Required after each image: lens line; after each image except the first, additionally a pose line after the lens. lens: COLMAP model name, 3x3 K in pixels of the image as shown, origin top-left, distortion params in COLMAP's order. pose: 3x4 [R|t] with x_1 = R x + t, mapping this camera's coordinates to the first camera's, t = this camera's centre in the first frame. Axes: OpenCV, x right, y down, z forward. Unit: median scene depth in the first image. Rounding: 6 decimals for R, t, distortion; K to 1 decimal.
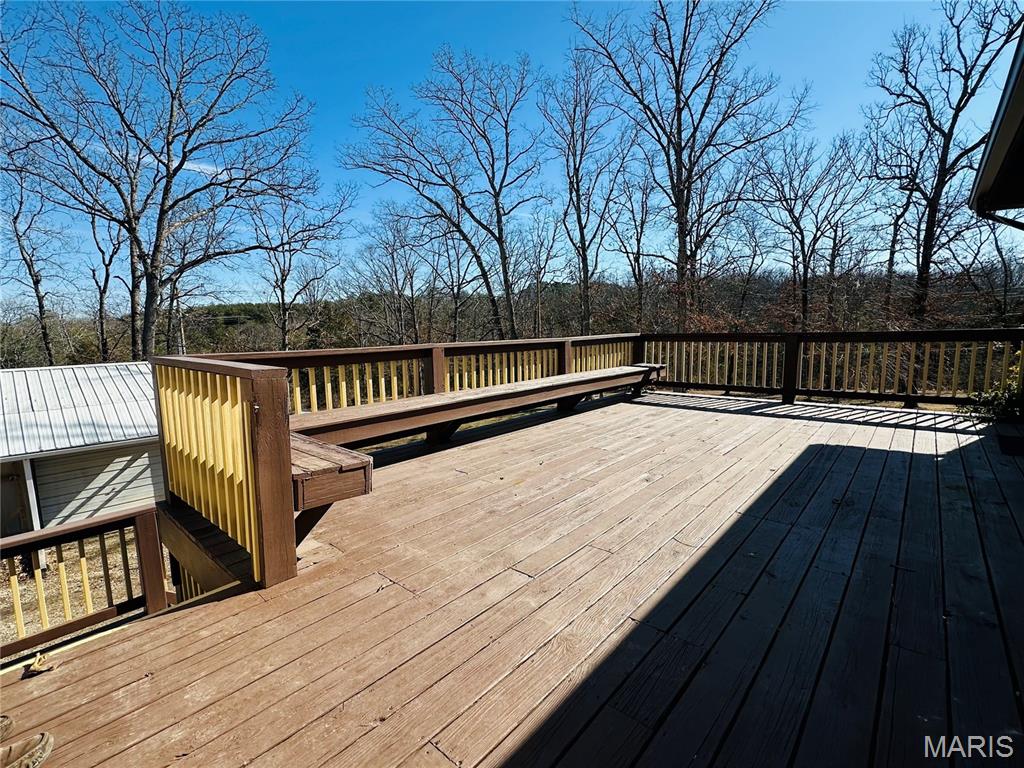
lens RADIAL K [[473.2, 0, 511.8], [0, 473.2, 384.4], [0, 0, 1]] dist [-0.001009, -0.000097]
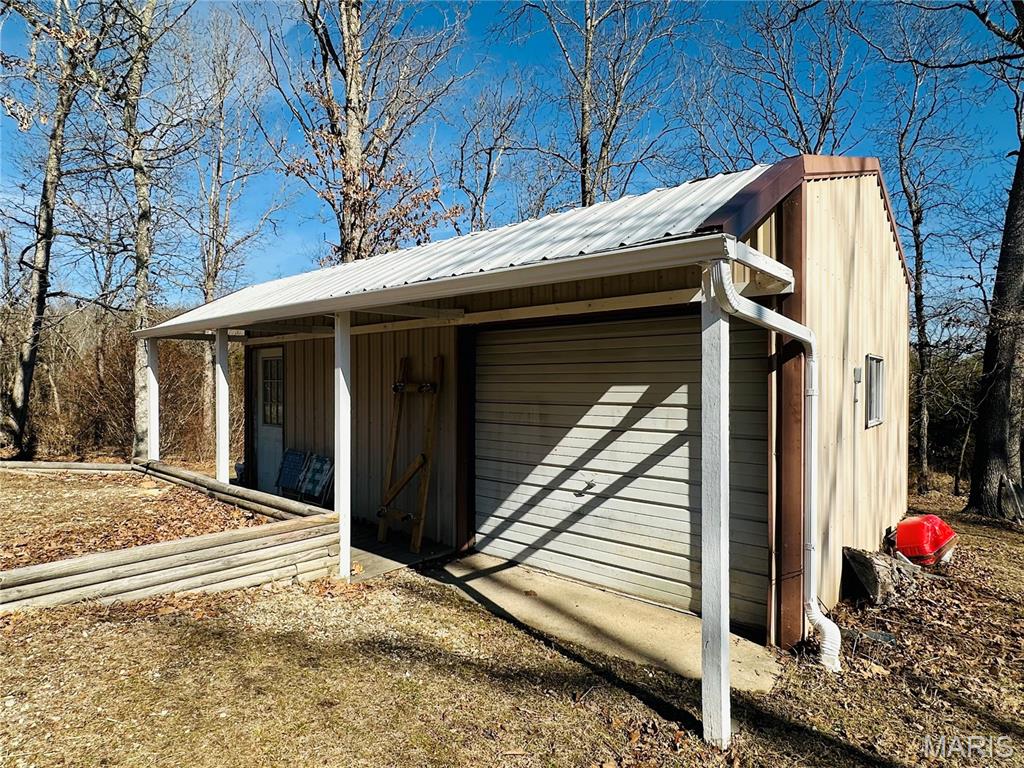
lens RADIAL K [[558.9, 0, 511.5], [0, 558.9, 384.8], [0, 0, 1]] dist [-0.001114, -0.000080]
pose [[0.025500, 0.019629, -0.999482, -0.465367], [-0.119793, 0.992663, 0.016439, 0.153844], [0.992471, 0.119312, 0.027665, 0.921286]]
